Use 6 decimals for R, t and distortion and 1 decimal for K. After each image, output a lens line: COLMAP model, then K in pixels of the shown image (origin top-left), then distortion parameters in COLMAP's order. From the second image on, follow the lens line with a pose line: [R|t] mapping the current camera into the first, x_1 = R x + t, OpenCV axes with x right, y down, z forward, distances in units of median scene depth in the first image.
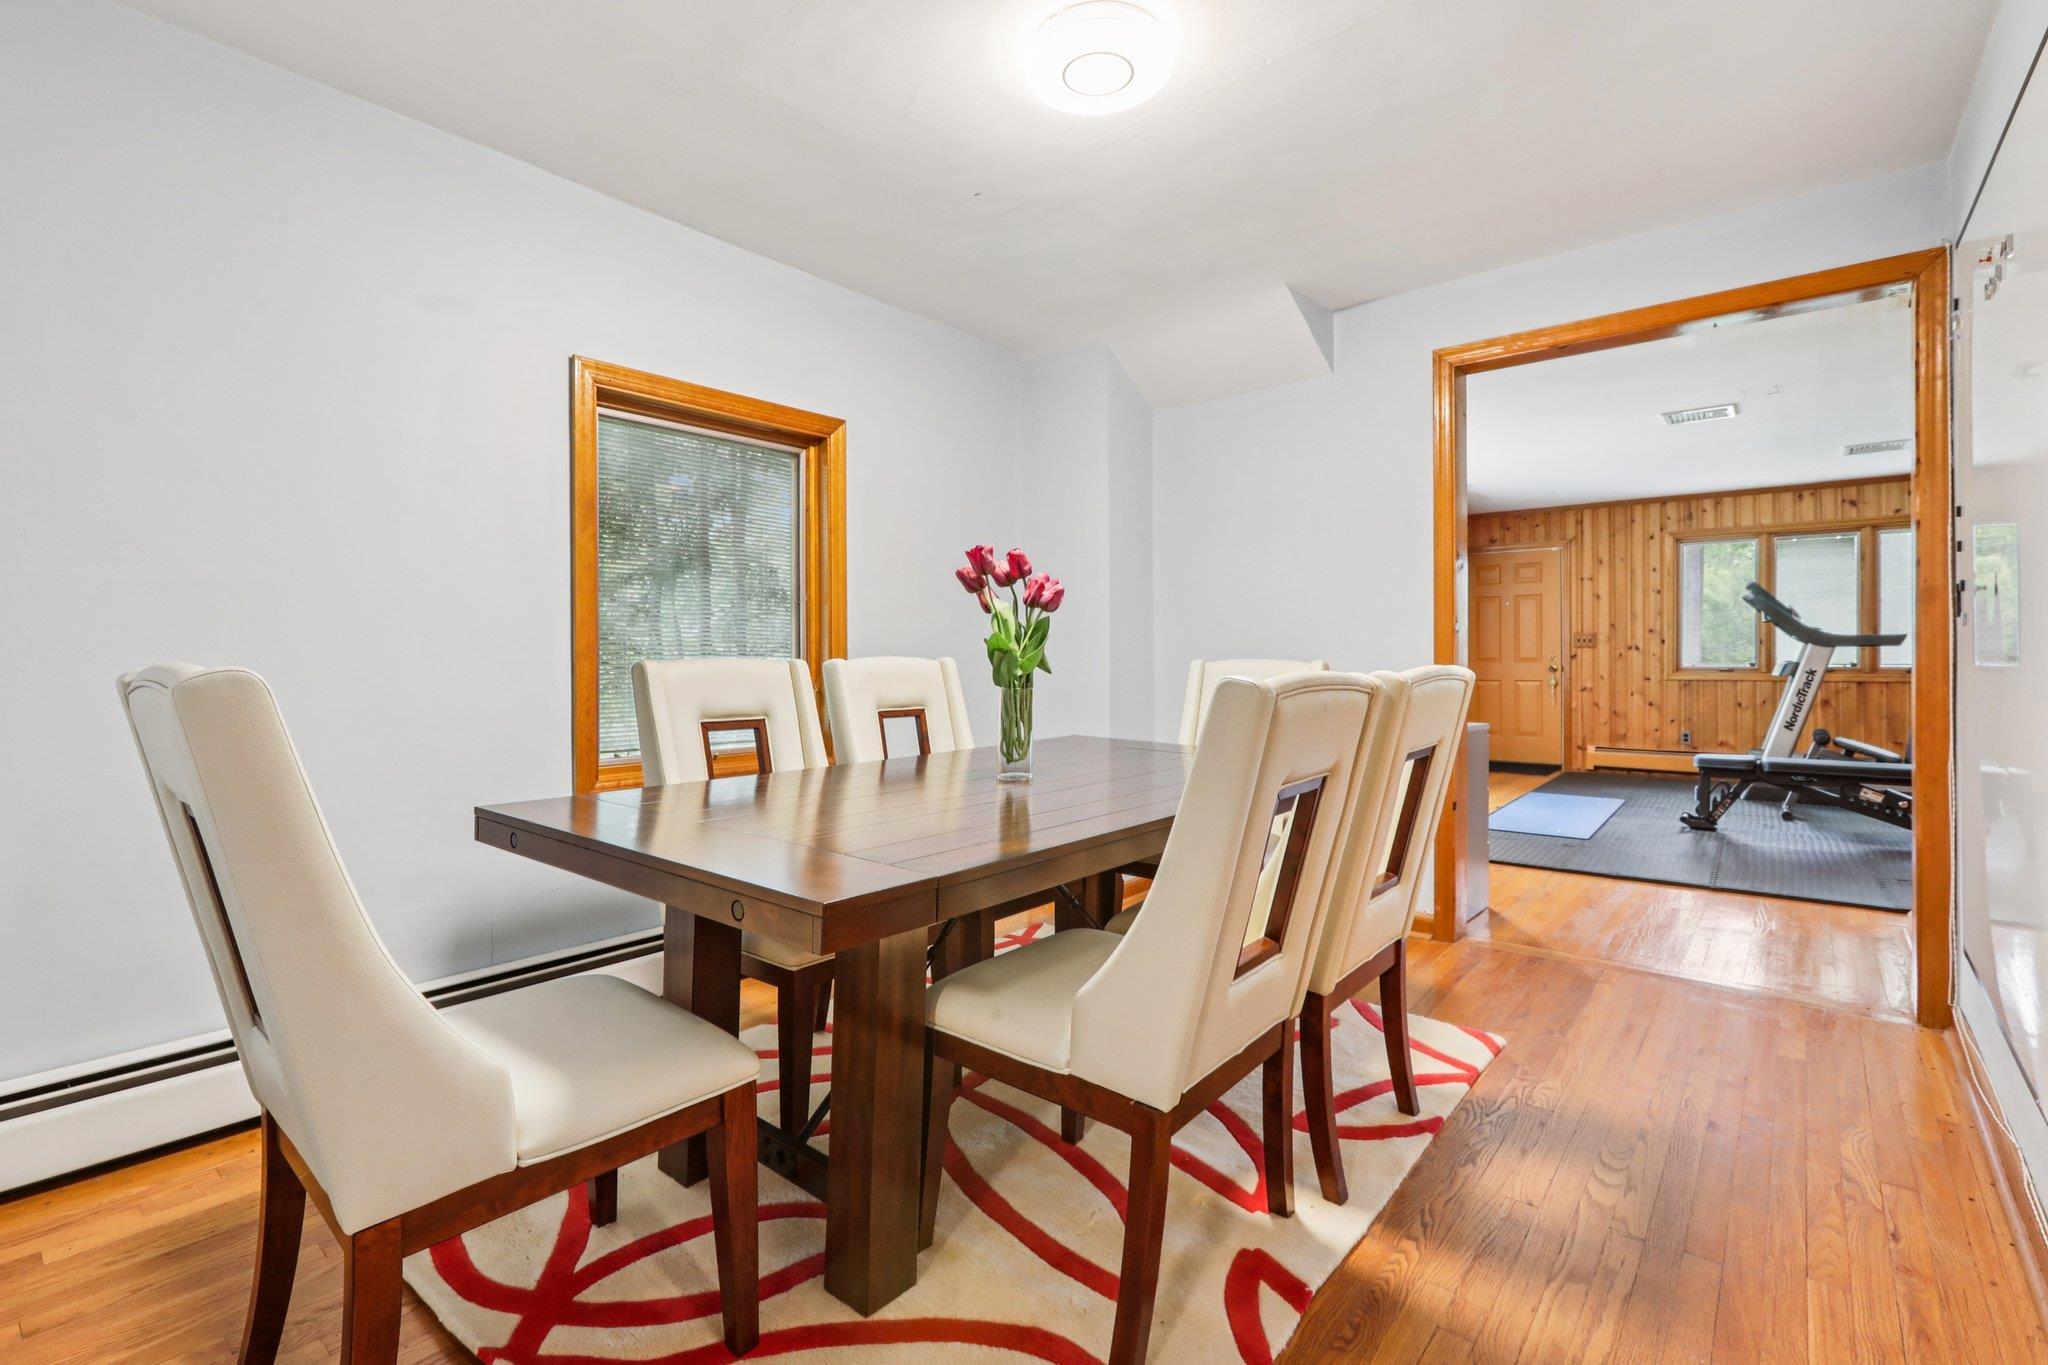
lens RADIAL K [[930.4, 0, 1028.4], [0, 930.4, 667.1], [0, 0, 1]] dist [0.001968, 0.000184]
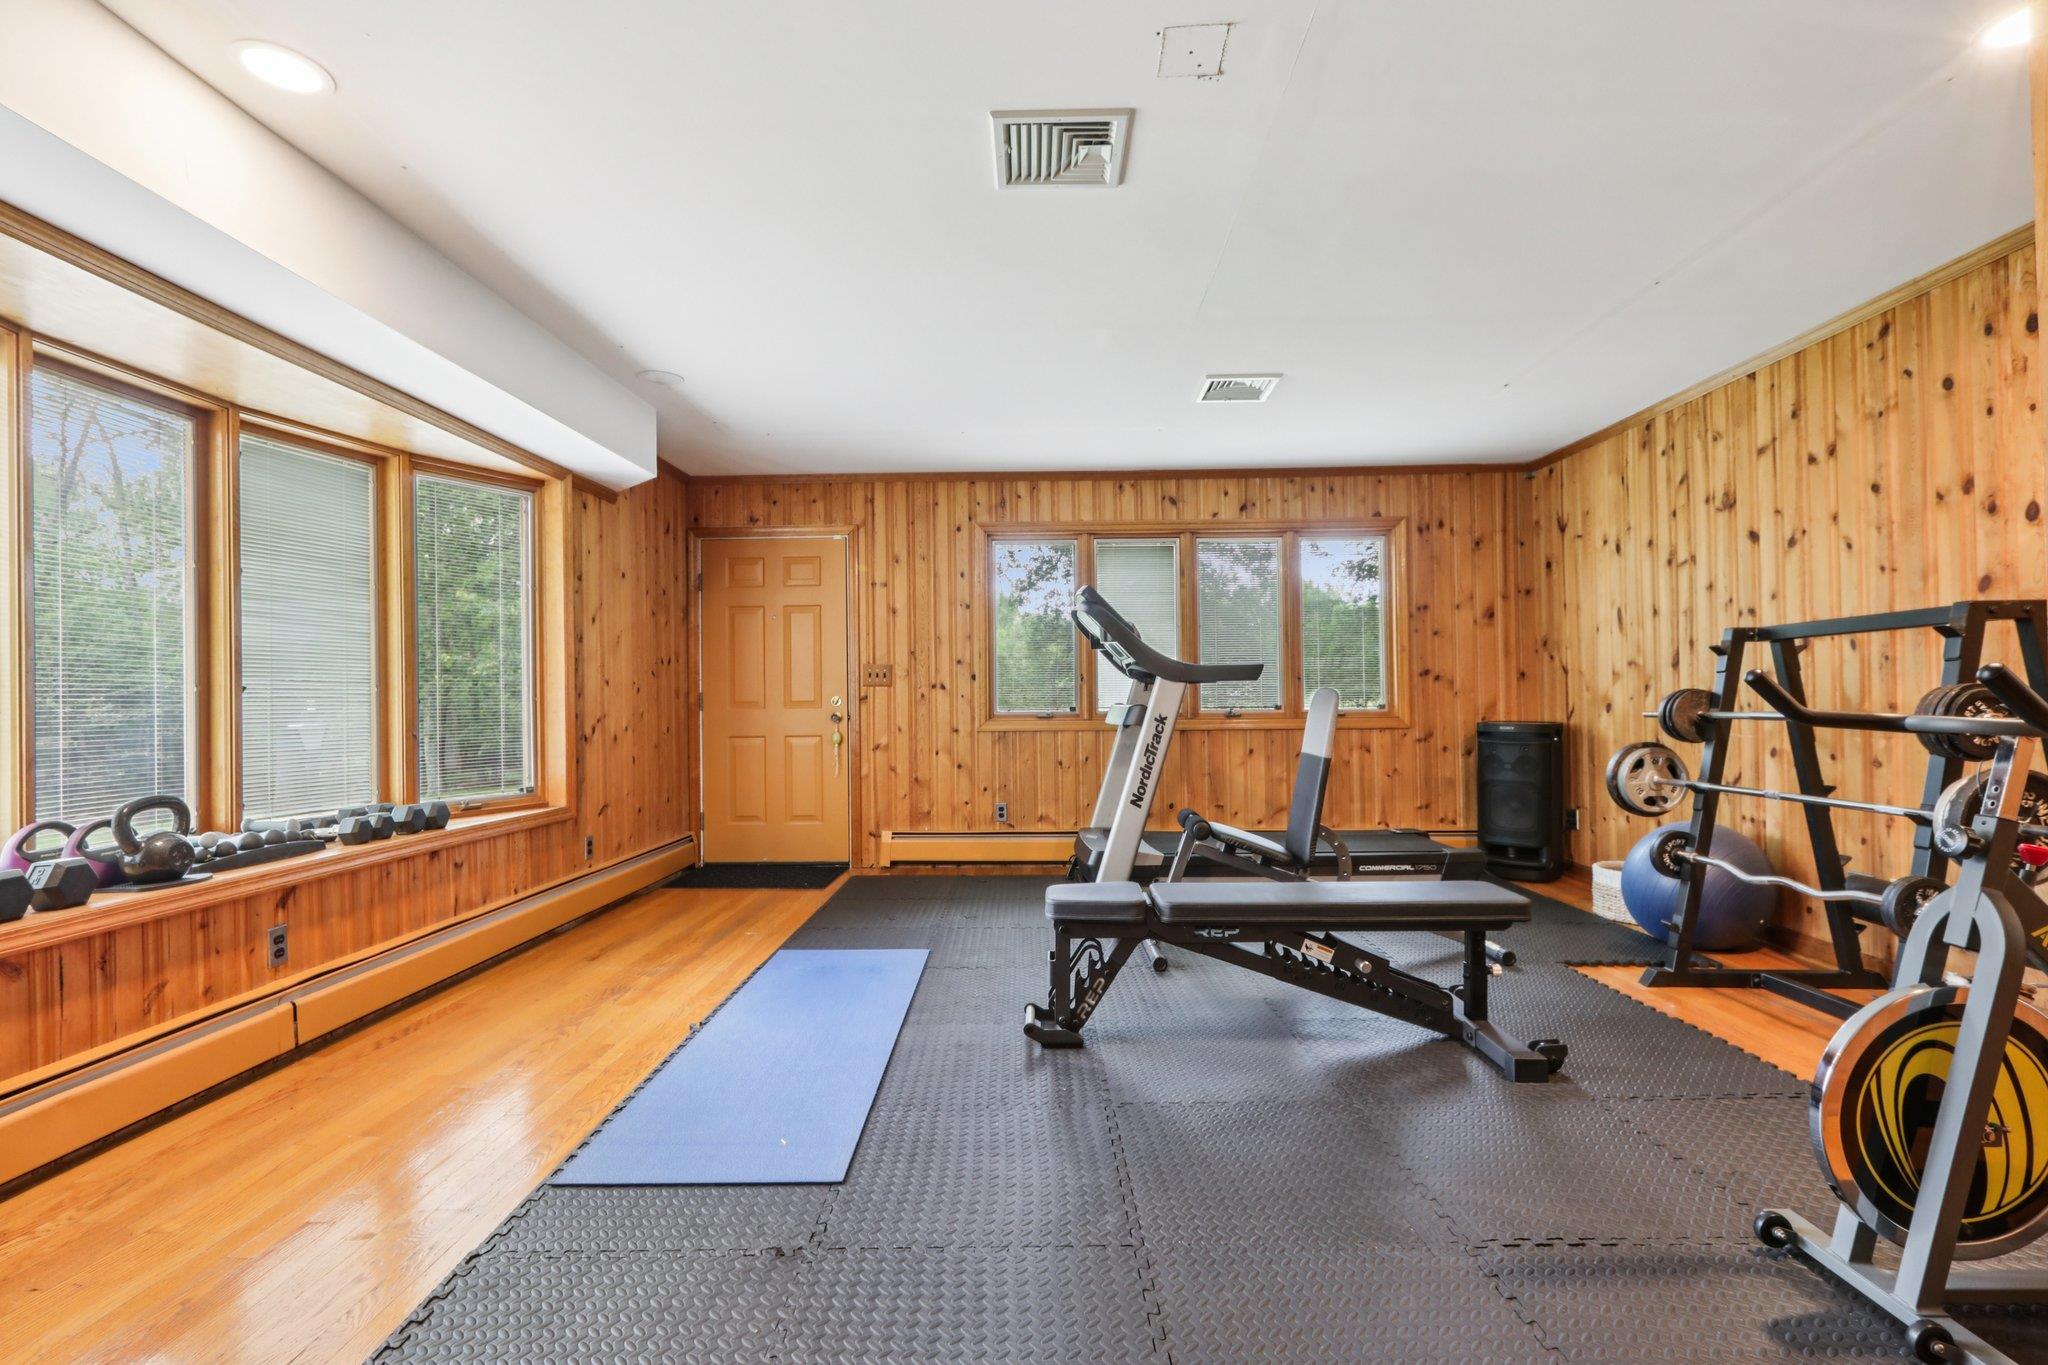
lens RADIAL K [[922.2, 0, 1021.5], [0, 922.2, 690.6], [0, 0, 1]] dist [0.000055, 0.000764]
pose [[0.785526, 0.006123, 0.618799, 0.278332], [0.010383, 0.999680, -0.023072, -0.000689], [-0.618742, 0.024549, 0.785211, 0.429966]]
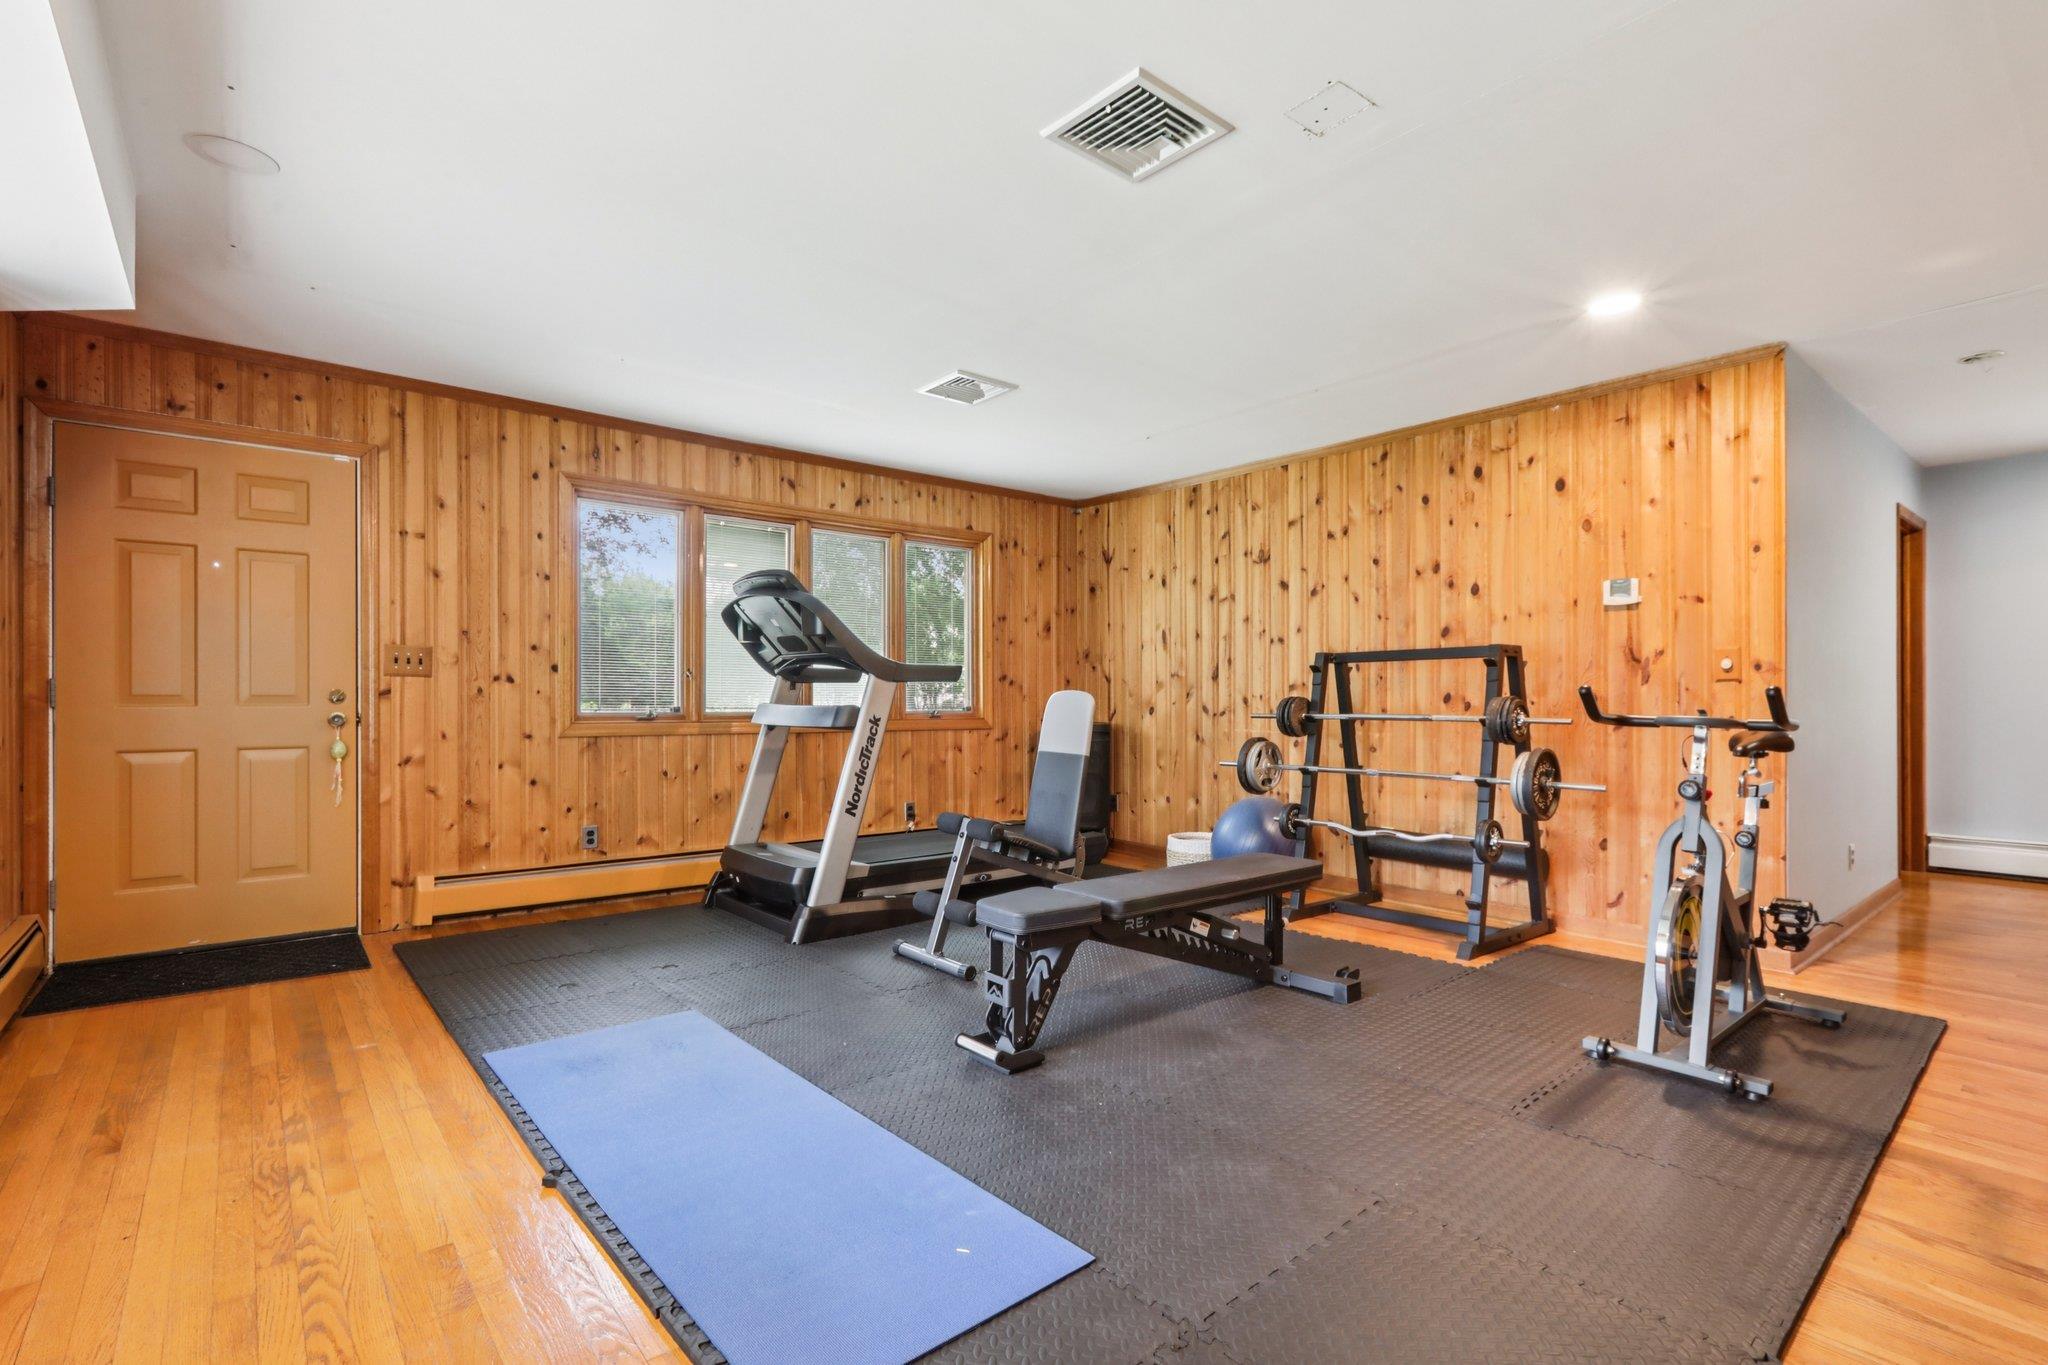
lens RADIAL K [[949.2, 0, 1021.4], [0, 949.2, 700.3], [0, 0, 1]] dist [-0.001522, 0.000686]
pose [[0.186005, 0.006865, 0.982525, 0.180256], [0.005619, 0.999952, -0.008051, -0.002046], [-0.982533, 0.007018, 0.185957, 0.624408]]
